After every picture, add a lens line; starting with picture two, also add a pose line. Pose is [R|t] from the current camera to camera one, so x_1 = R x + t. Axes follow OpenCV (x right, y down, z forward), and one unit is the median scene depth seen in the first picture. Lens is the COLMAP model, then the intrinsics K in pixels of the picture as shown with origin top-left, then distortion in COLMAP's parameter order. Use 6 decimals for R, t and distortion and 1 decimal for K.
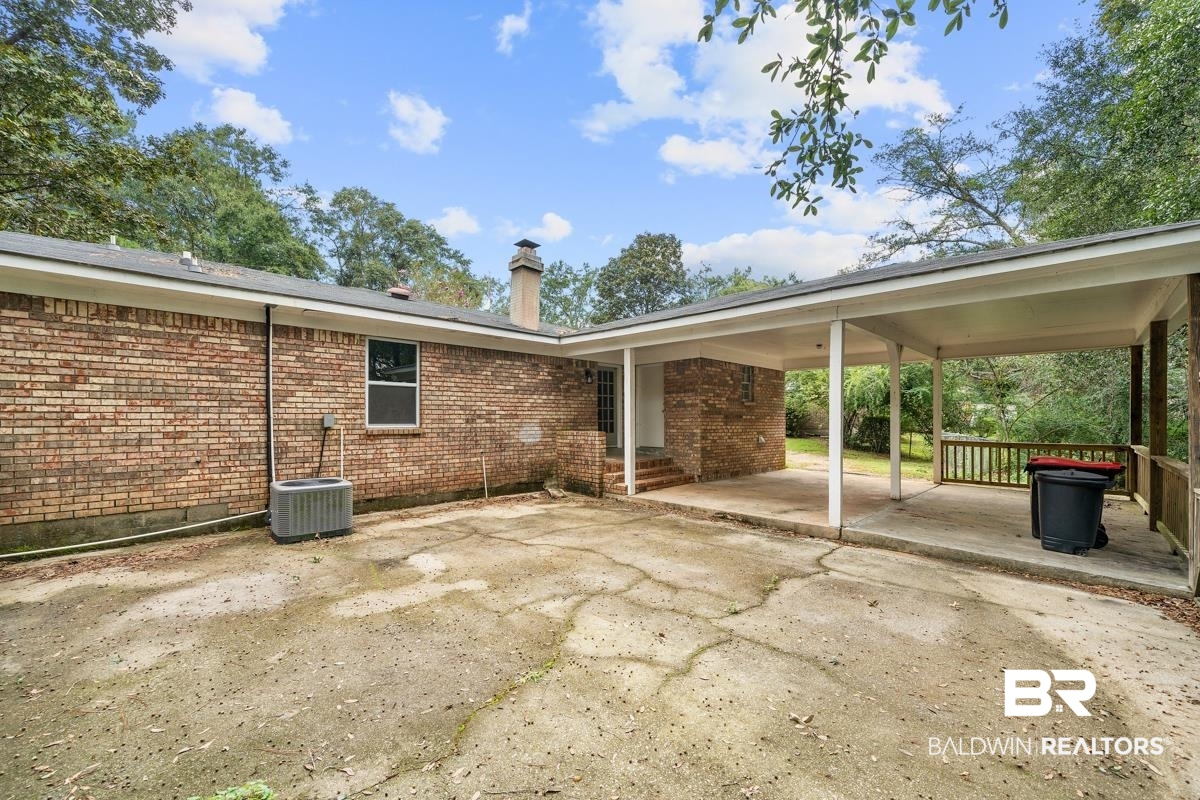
lens RADIAL K [[467.9, 0, 592.9], [0, 467.9, 408.3], [0, 0, 1]] dist [-0.002495, -0.000218]
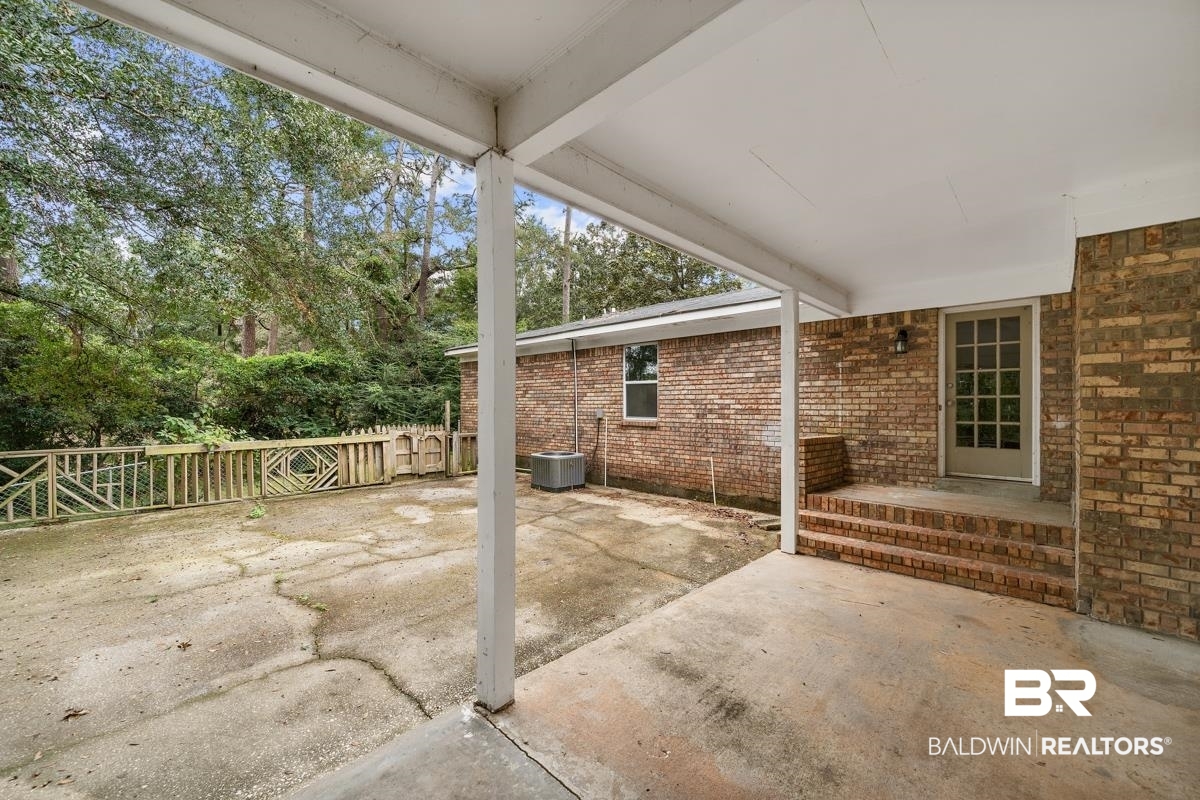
lens RADIAL K [[467.9, 0, 596.5], [0, 467.9, 405.2], [0, 0, 1]] dist [-0.002495, -0.000218]
pose [[0.032307, -0.005445, -0.999463, 0.770131], [0.013658, 0.999894, -0.005006, 0.009079], [0.999385, -0.013489, 0.032378, 0.909806]]
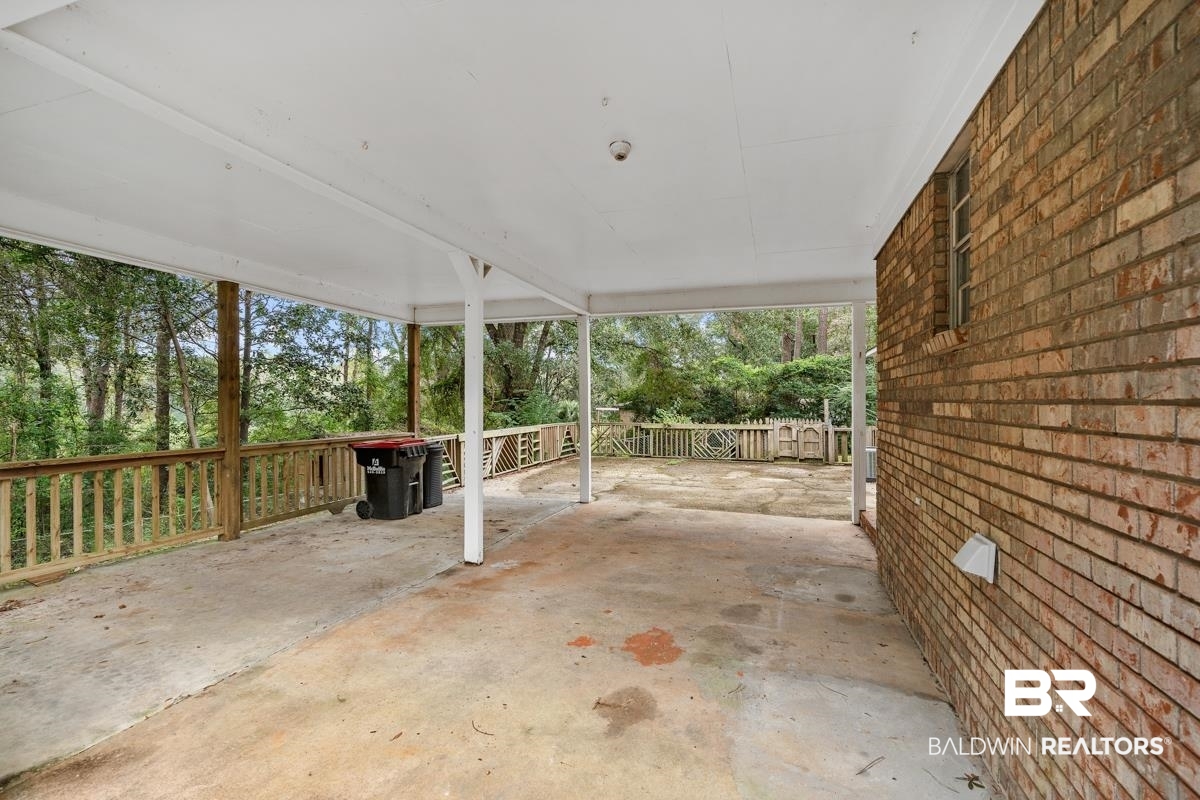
lens RADIAL K [[528.7, 0, 606.1], [0, 528.7, 392.2], [0, 0, 1]] dist [0.000926, -0.000210]
pose [[-0.879372, -0.020181, -0.475707, 0.915336], [-0.002260, 0.999267, -0.038214, 0.033291], [0.476130, -0.032529, -0.878773, 1.809513]]
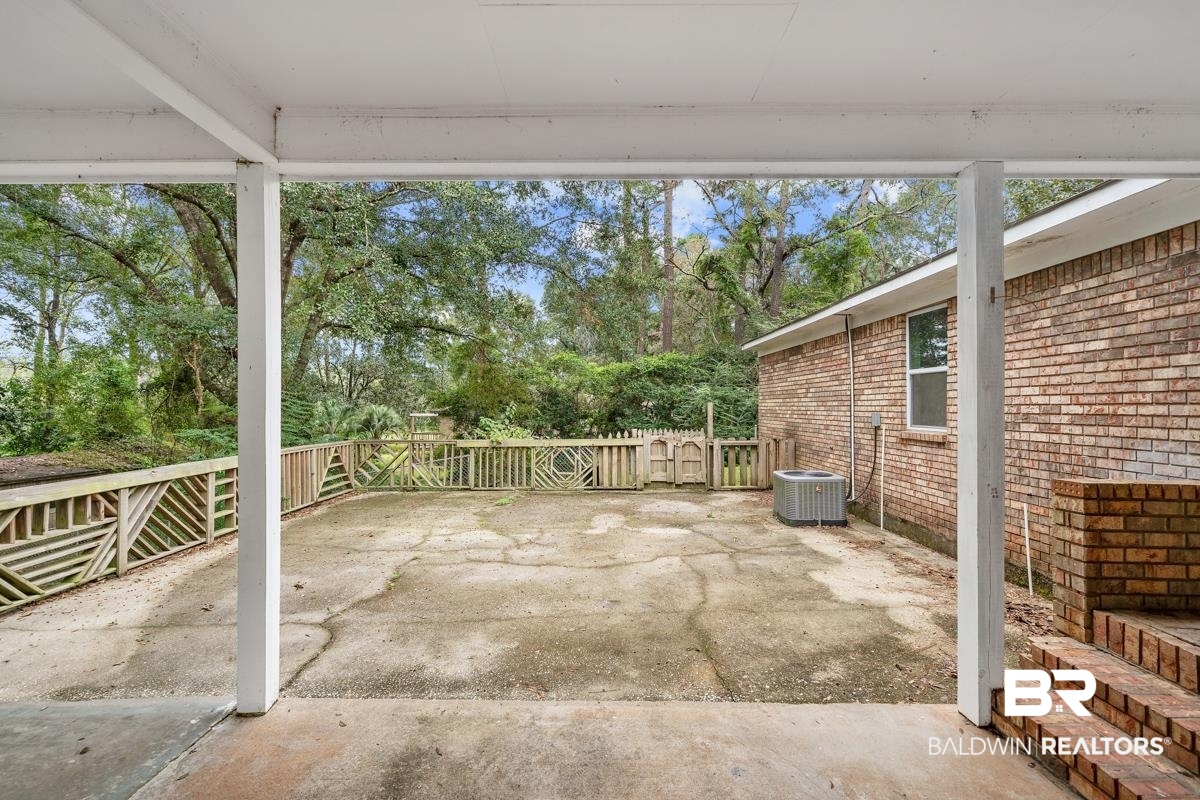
lens RADIAL K [[528.7, 0, 597.9], [0, 528.7, 401.3], [0, 0, 1]] dist [0.000926, -0.000210]
pose [[-0.695150, -0.011588, -0.718771, 0.542908], [0.009894, 0.999621, -0.025685, 0.011928], [0.718797, -0.024966, -0.694772, 1.279481]]
